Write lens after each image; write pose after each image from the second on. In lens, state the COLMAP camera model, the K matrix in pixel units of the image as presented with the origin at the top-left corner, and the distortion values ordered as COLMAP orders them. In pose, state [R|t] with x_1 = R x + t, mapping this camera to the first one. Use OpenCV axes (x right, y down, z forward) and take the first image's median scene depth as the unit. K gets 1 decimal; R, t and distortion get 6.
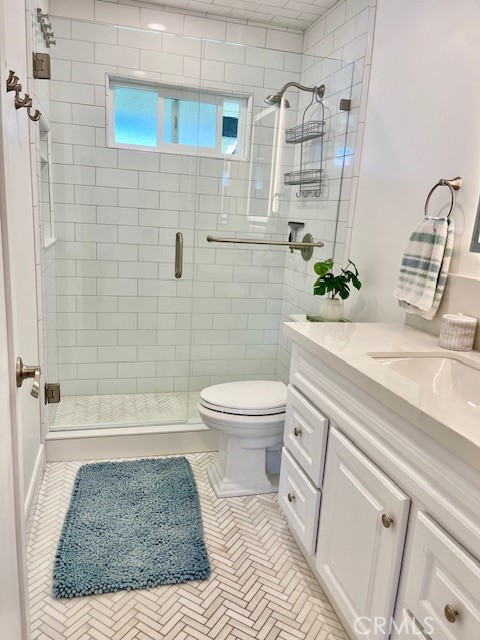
lens RADIAL K [[487.6, 0, 242.4], [0, 487.6, 327.6], [0, 0, 1]] dist [0.052967, -0.083093]
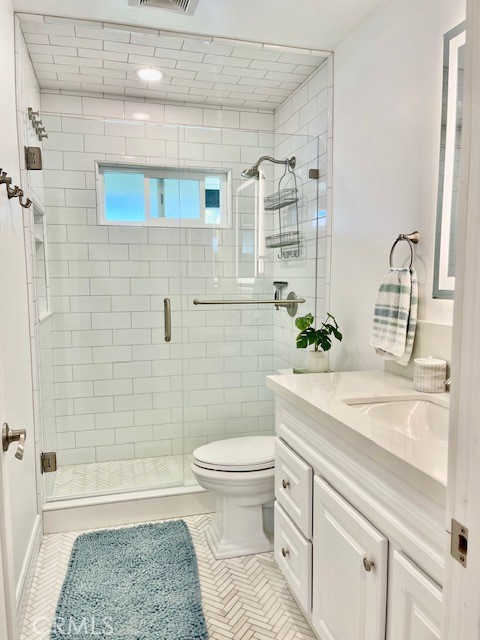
lens RADIAL K [[487.6, 0, 241.6], [0, 487.6, 324.4], [0, 0, 1]] dist [0.052967, -0.083093]
pose [[0.997861, -0.065052, -0.006442, 0.044192], [0.063664, 0.989451, -0.130129, 0.011315], [0.014839, 0.129440, 0.991476, -0.046032]]
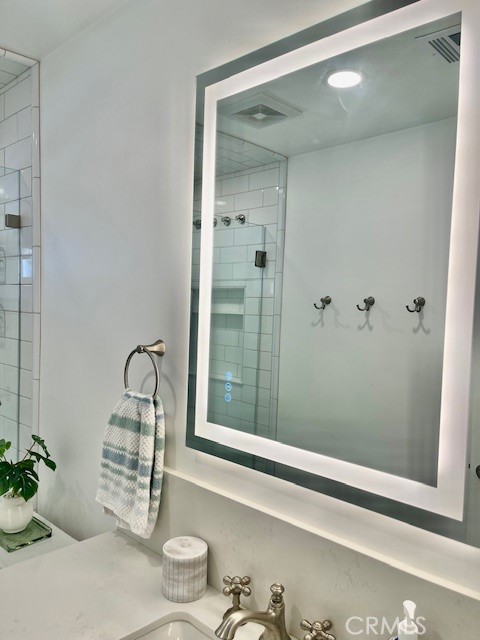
lens RADIAL K [[487.6, 0, 244.0], [0, 487.6, 320.6], [0, 0, 1]] dist [0.052967, -0.083093]
pose [[0.855739, -0.064586, 0.513360, 0.144444], [0.142103, 0.983362, -0.113161, -0.207631], [-0.497511, 0.169786, 0.850680, 0.251200]]
